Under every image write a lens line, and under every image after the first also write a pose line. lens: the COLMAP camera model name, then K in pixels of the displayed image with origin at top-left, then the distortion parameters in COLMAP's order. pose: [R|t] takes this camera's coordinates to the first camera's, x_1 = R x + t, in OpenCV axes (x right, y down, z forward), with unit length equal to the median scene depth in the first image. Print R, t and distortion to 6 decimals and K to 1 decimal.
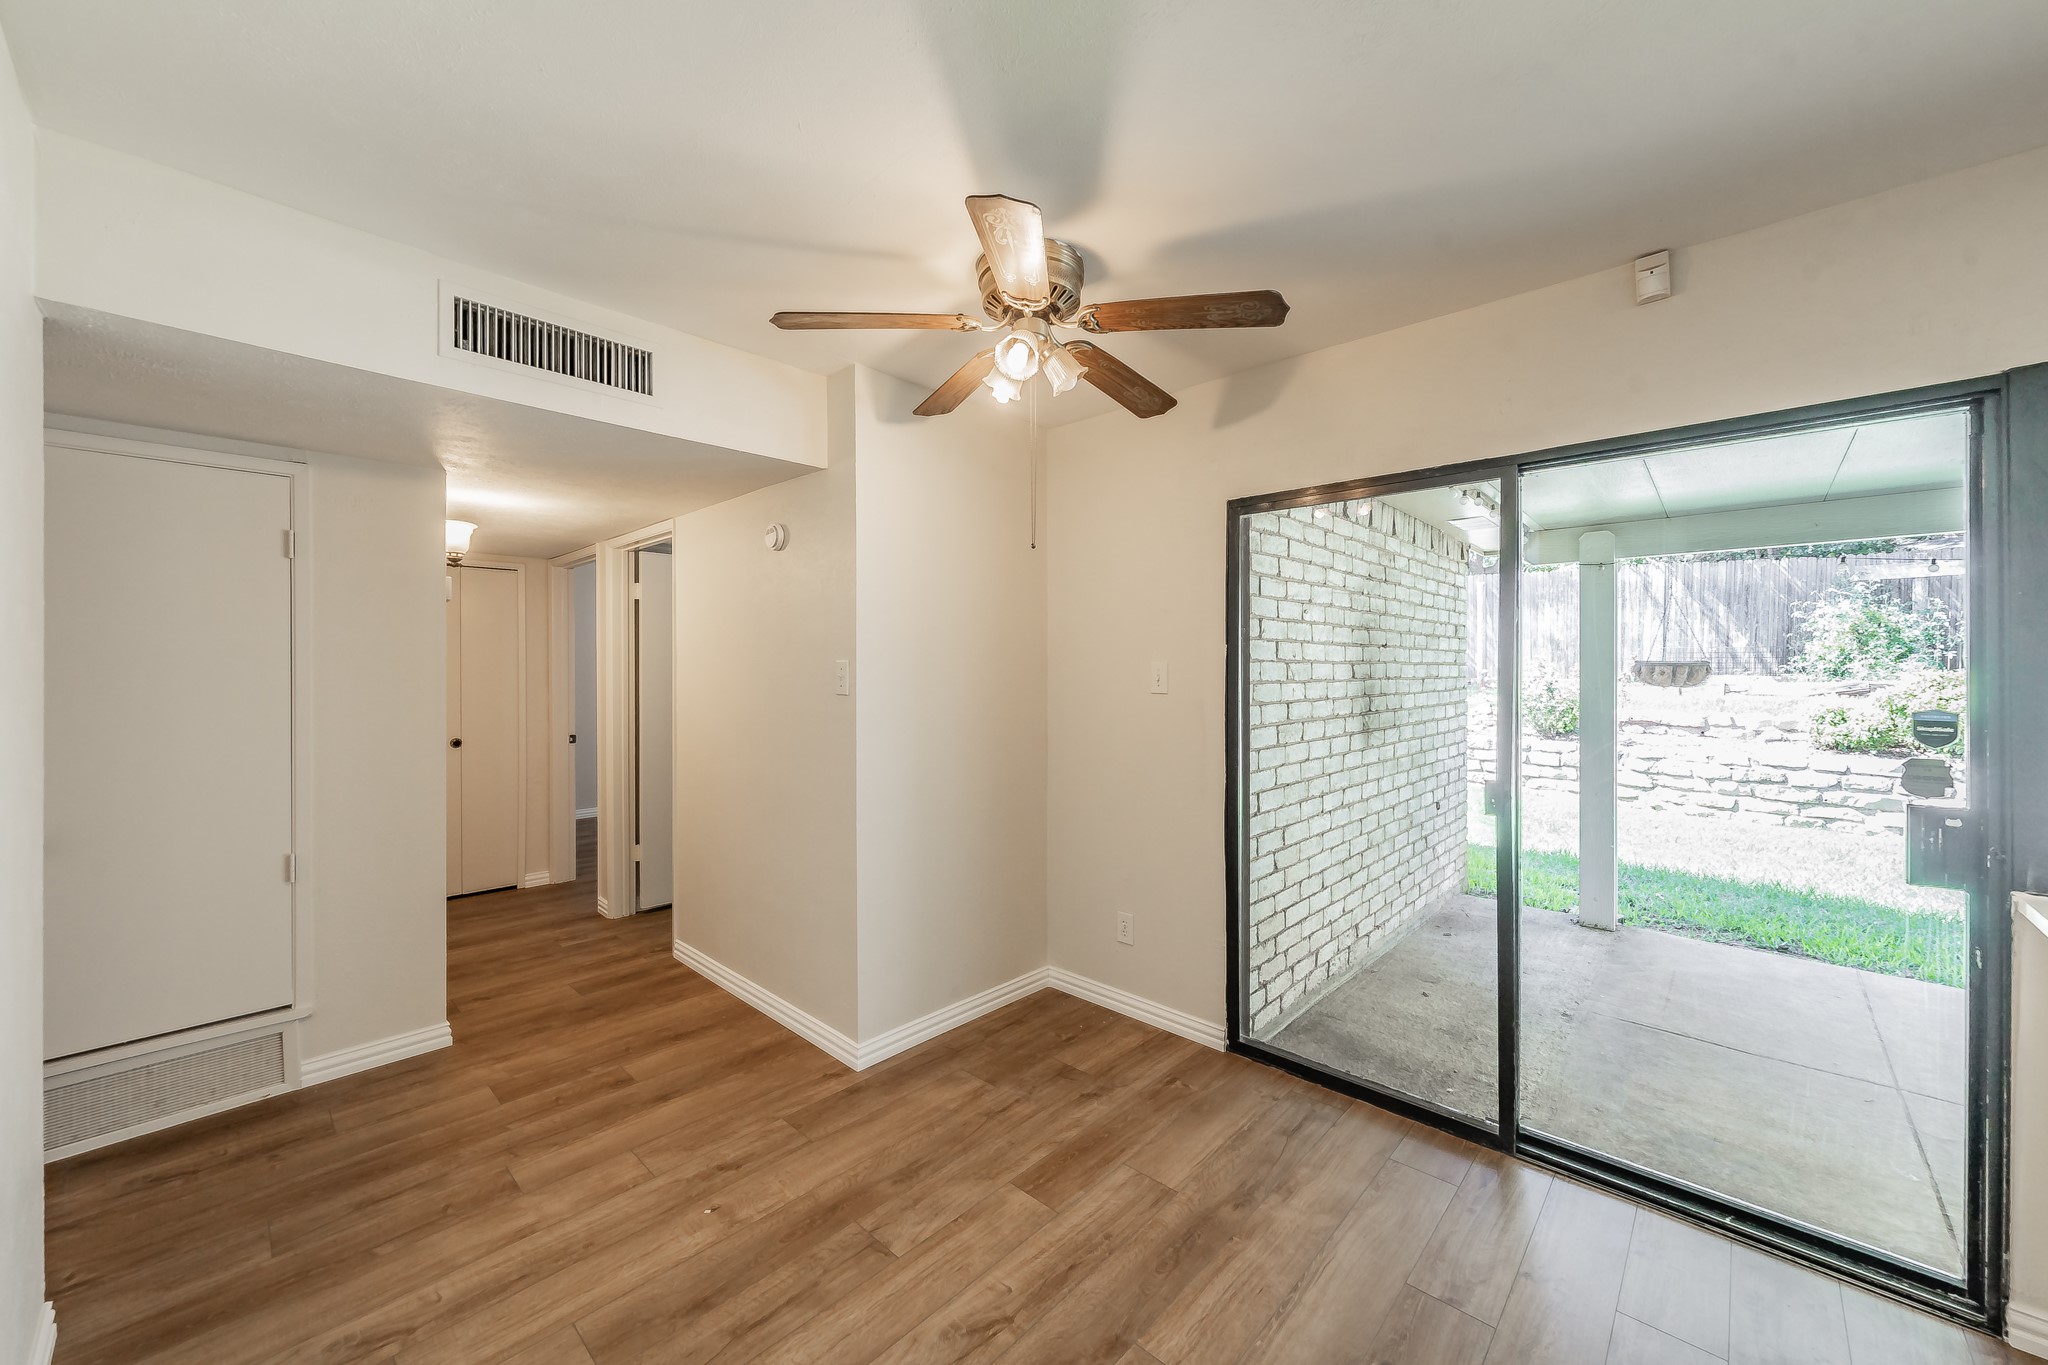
lens RADIAL K [[771.2, 0, 1021.2], [0, 771.2, 670.3], [0, 0, 1]] dist [0.001350, 0.000285]
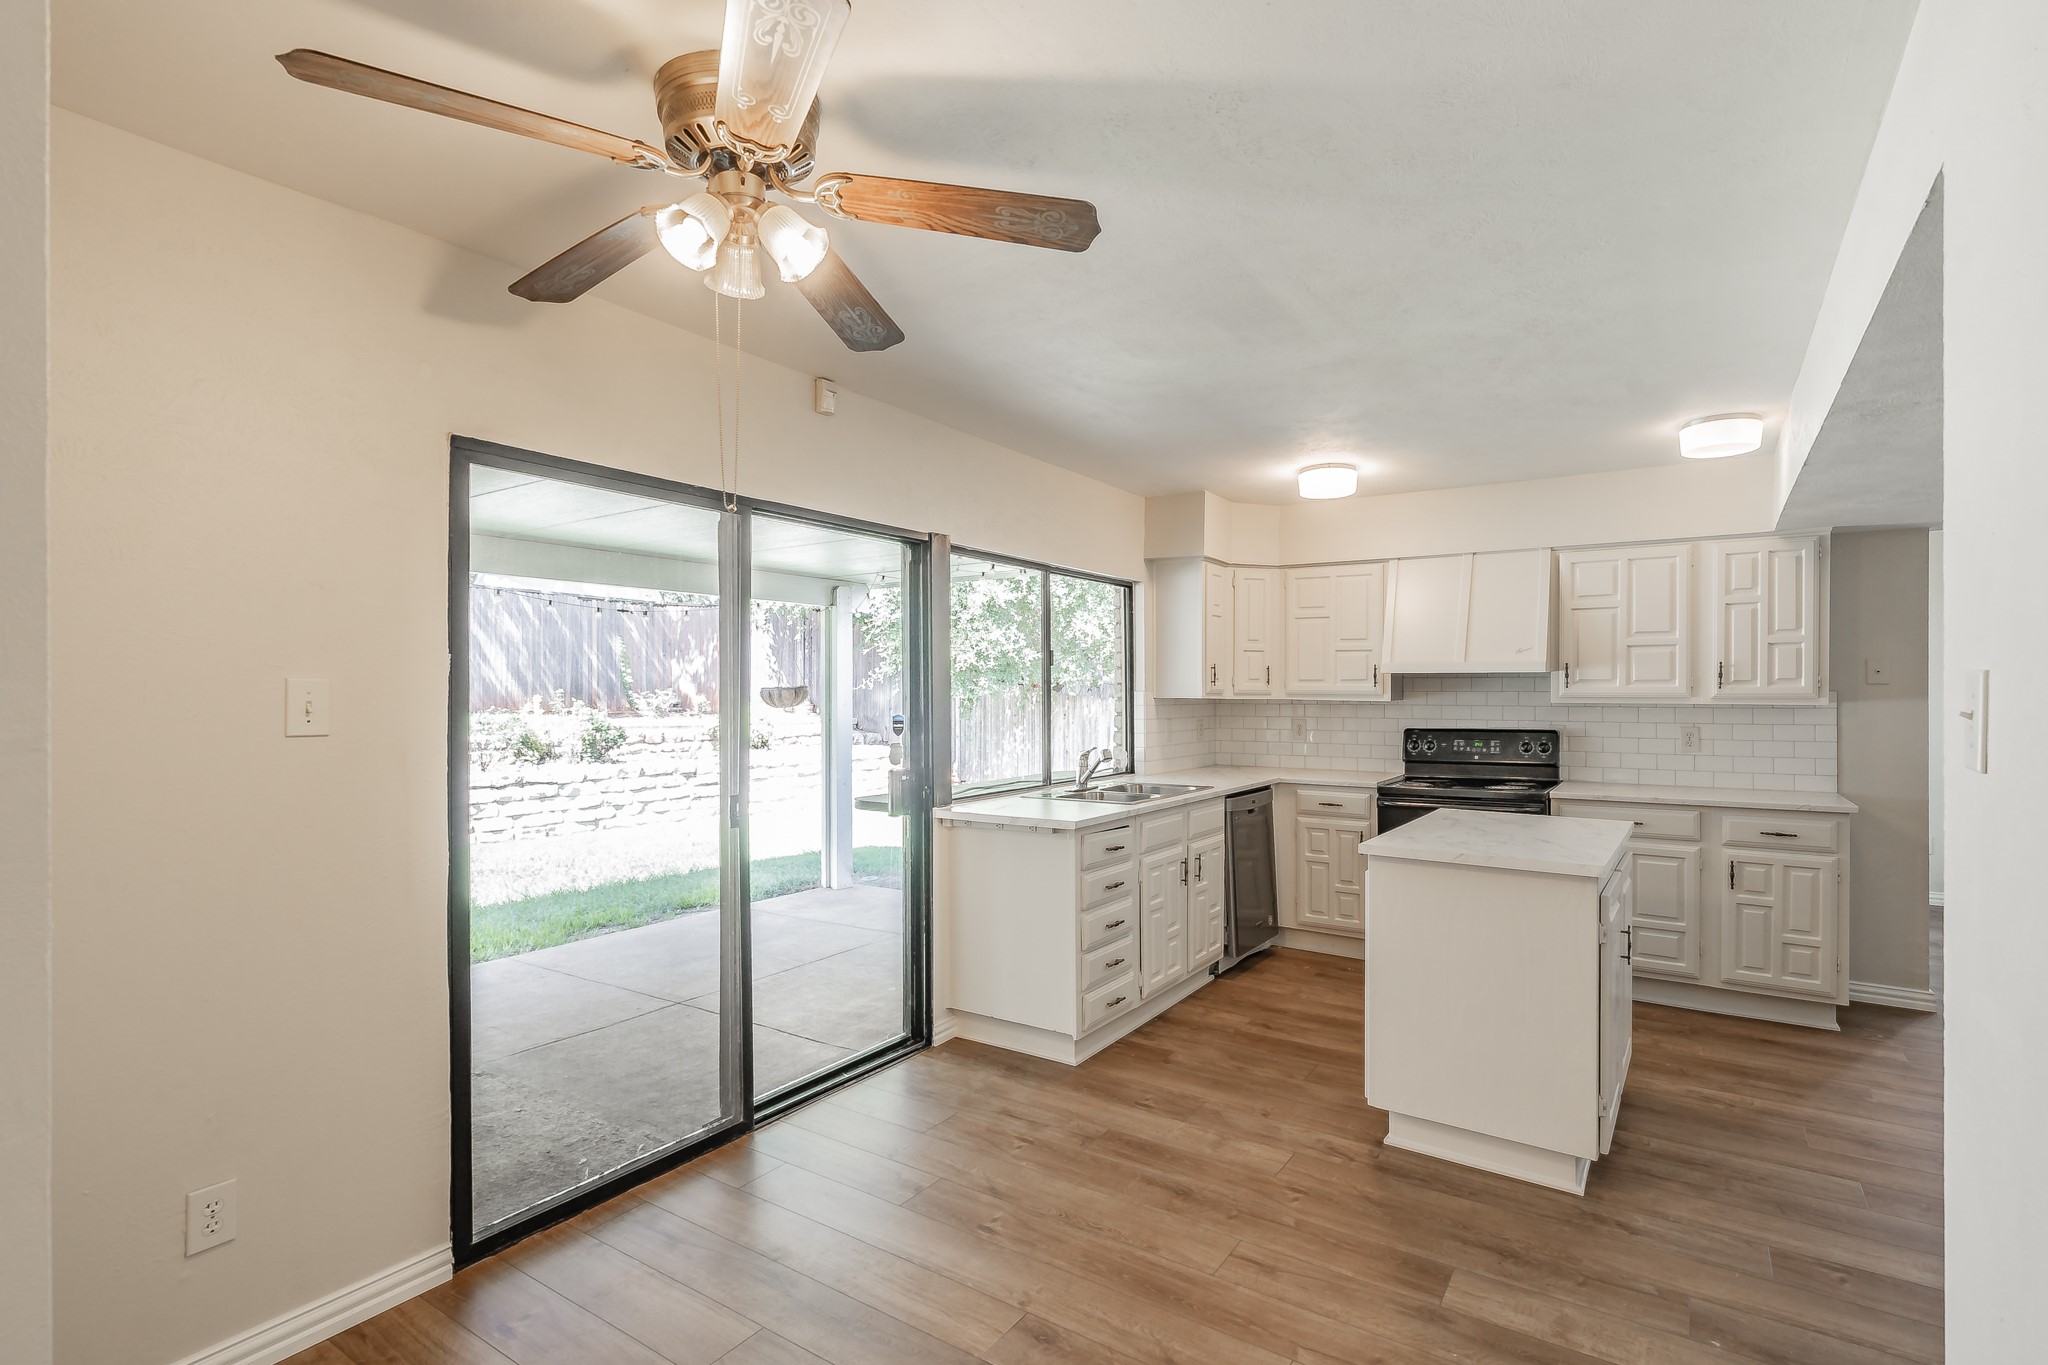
lens RADIAL K [[986.3, 0, 1020.6], [0, 986.3, 693.5], [0, 0, 1]] dist [-0.001642, -0.000241]
pose [[-0.158439, -0.000348, 0.987369, -0.753004], [0.004824, 0.999988, 0.001126, 0.002134], [-0.987357, 0.004941, -0.158436, 0.774725]]
